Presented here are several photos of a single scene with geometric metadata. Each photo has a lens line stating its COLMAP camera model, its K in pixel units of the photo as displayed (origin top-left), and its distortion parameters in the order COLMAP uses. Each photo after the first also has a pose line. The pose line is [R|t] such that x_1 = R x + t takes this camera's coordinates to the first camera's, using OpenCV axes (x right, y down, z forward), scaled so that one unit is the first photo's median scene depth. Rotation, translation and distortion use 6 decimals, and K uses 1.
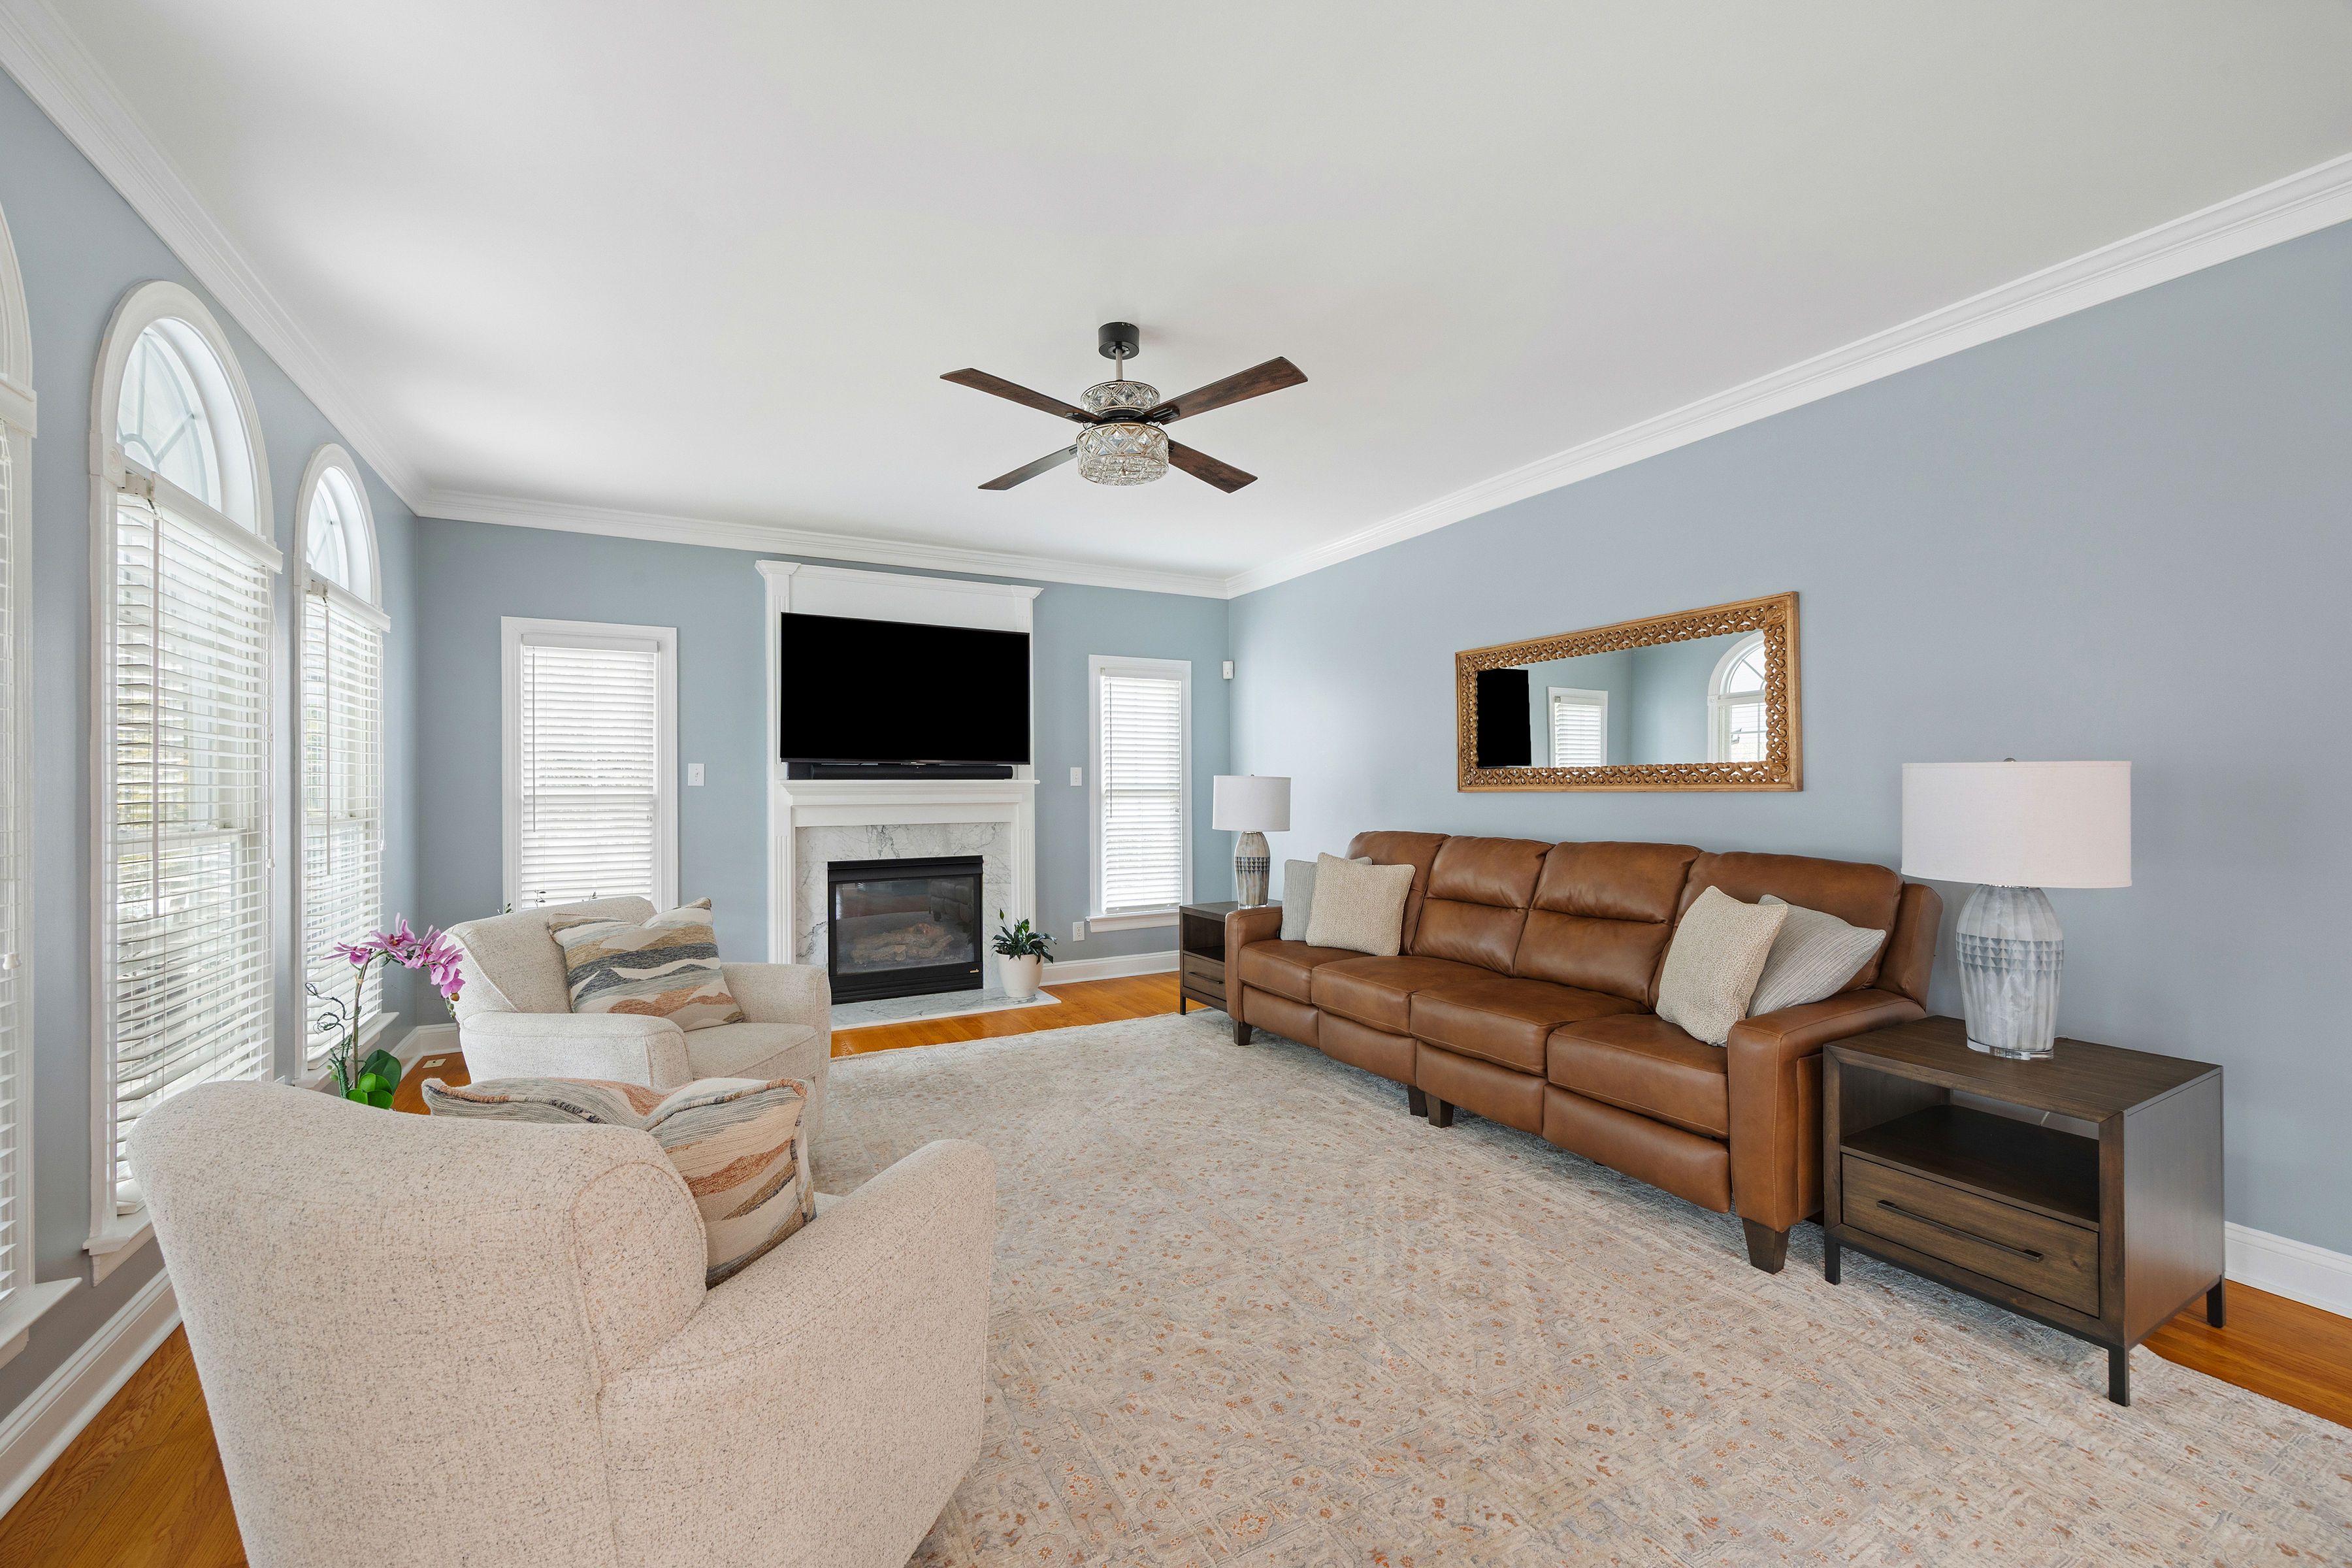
lens RADIAL K [[935.9, 0, 1166.4], [0, 935.9, 779.9], [0, 0, 1]] dist [0.007188, -0.001162]
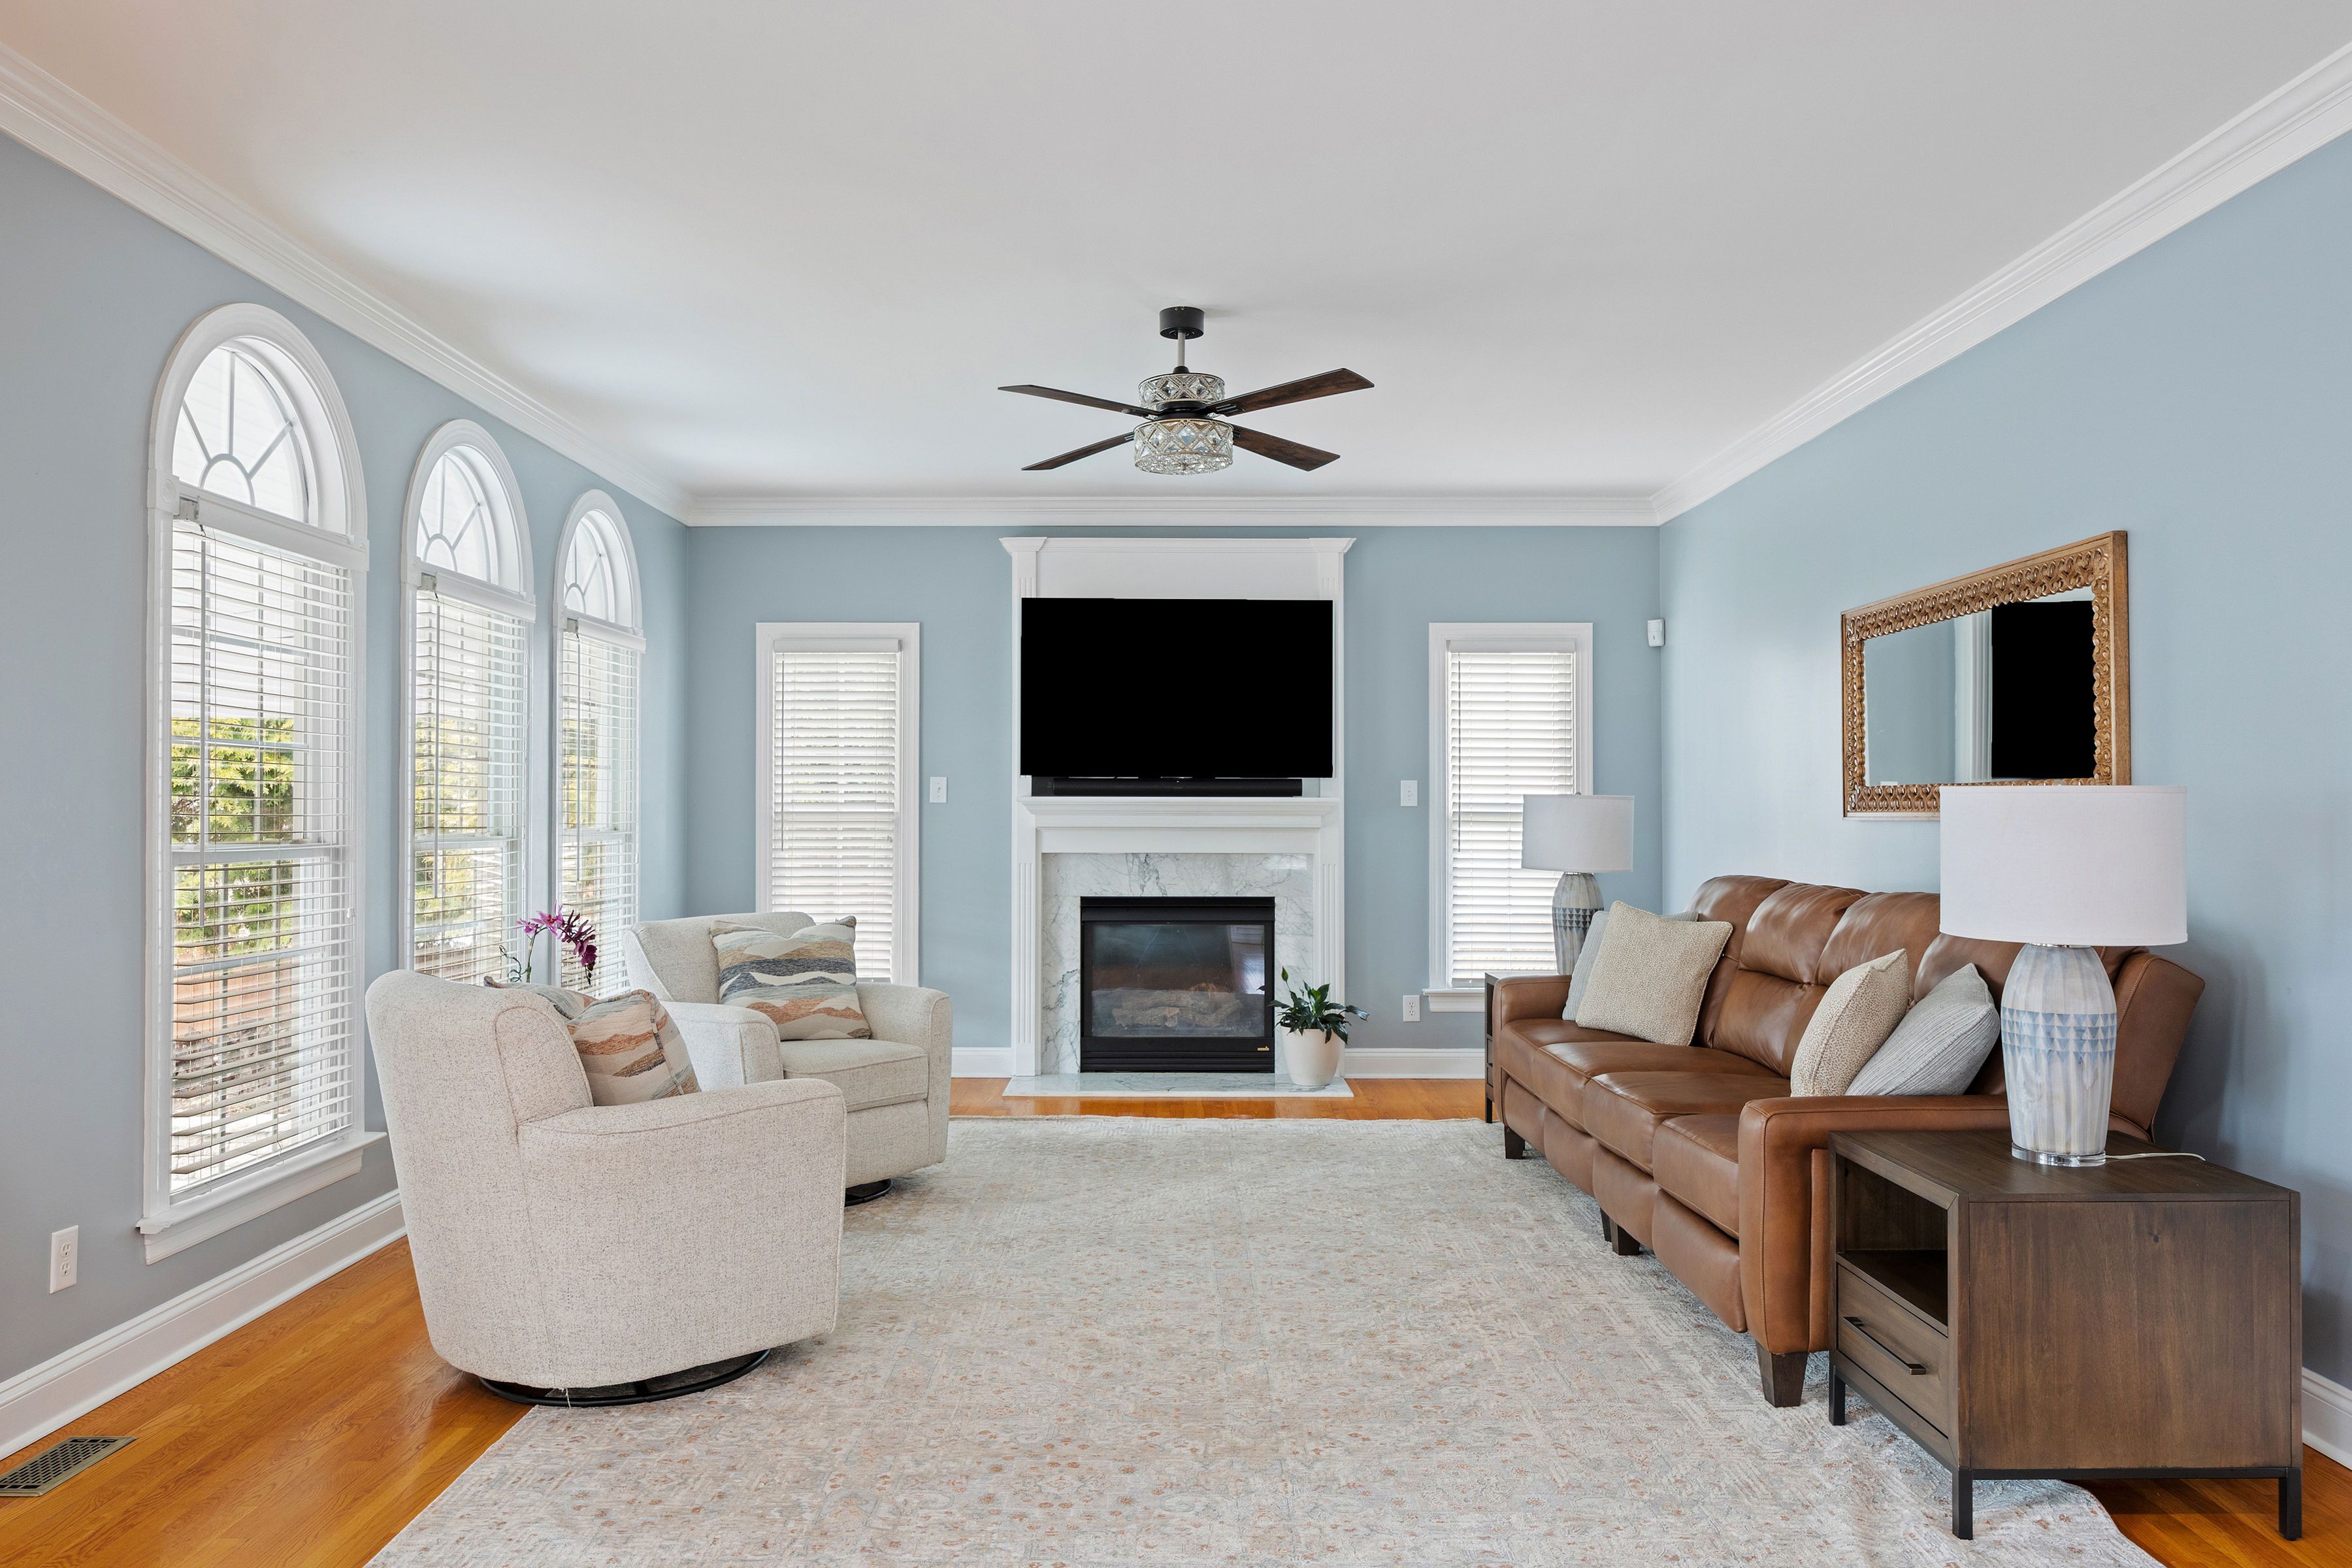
lens RADIAL K [[1678.2, 0, 1182.4], [0, 1678.2, 774.6], [0, 0, 1]] dist [0.000546, -0.000865]
pose [[0.882390, -0.000793, -0.470518, 0.460884], [-0.004392, 0.999941, -0.009921, -0.005653], [0.470498, 0.010821, 0.882335, -0.286582]]
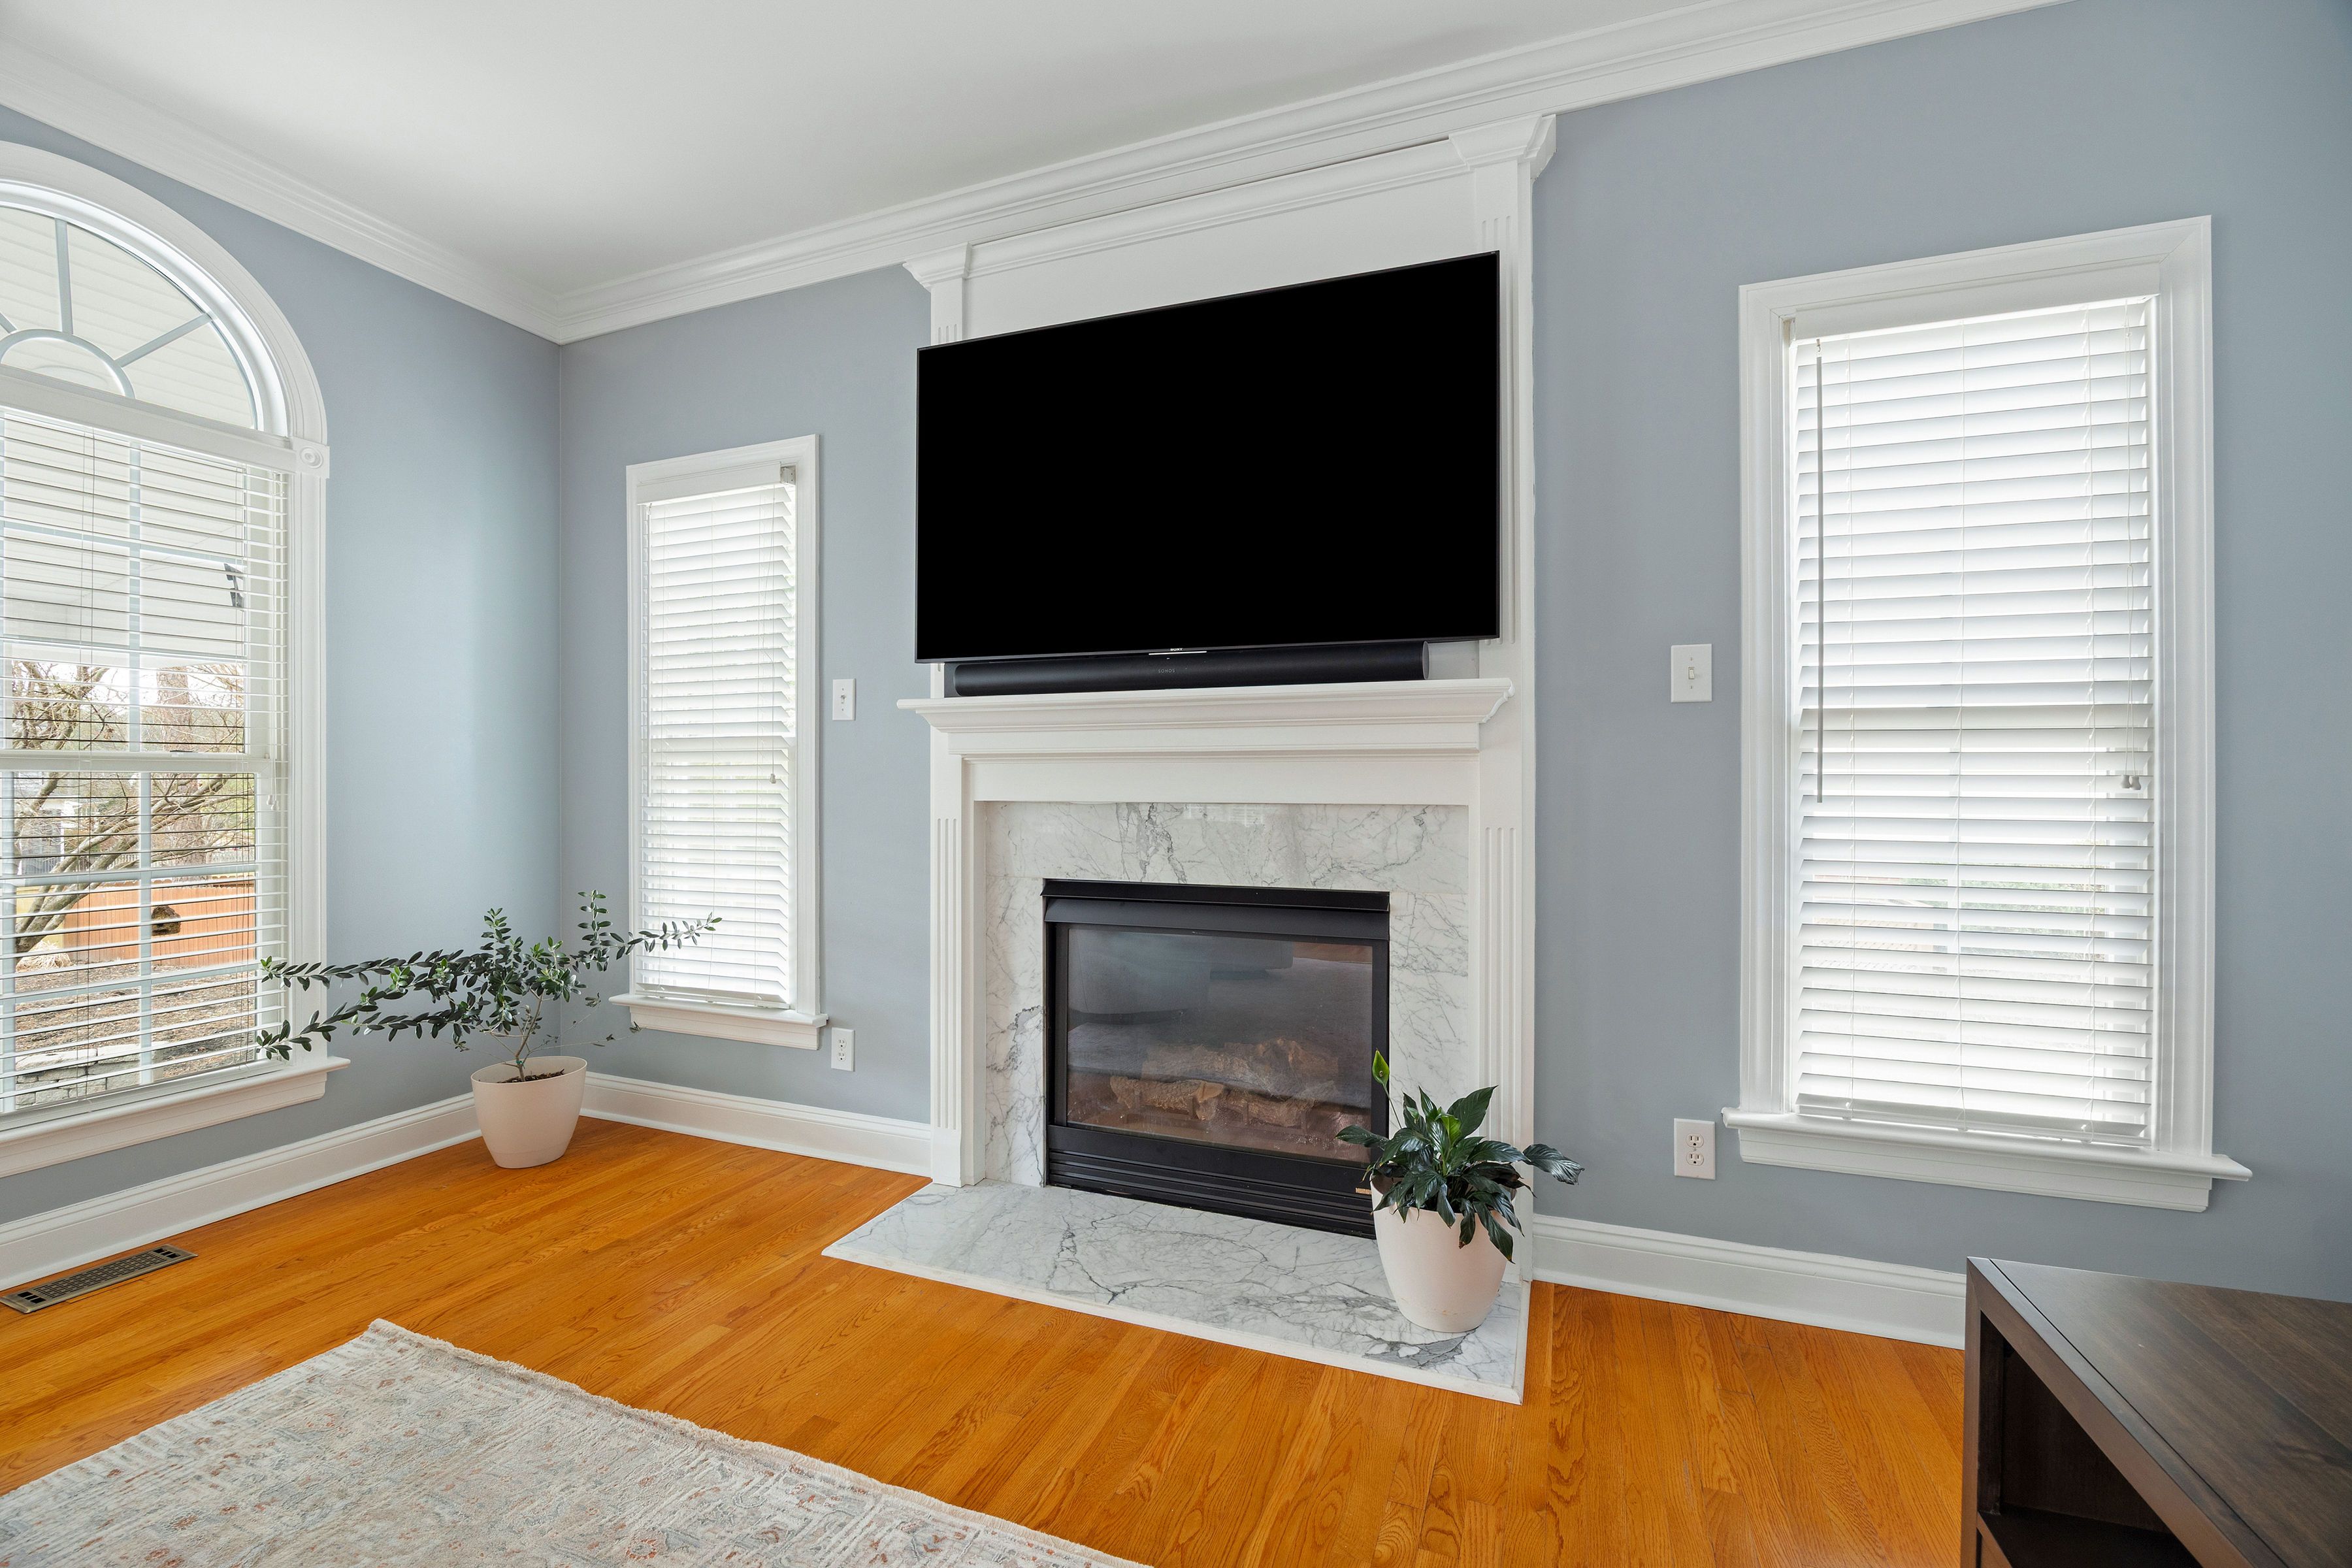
lens RADIAL K [[1040.3, 0, 1157.7], [0, 1040.3, 783.1], [0, 0, 1]] dist [-0.012367, 0.001293]
pose [[0.639210, 0.006581, -0.769004, 0.080286], [0.001388, 0.999952, 0.009711, 0.039886], [0.769031, -0.007275, 0.639170, 0.808877]]
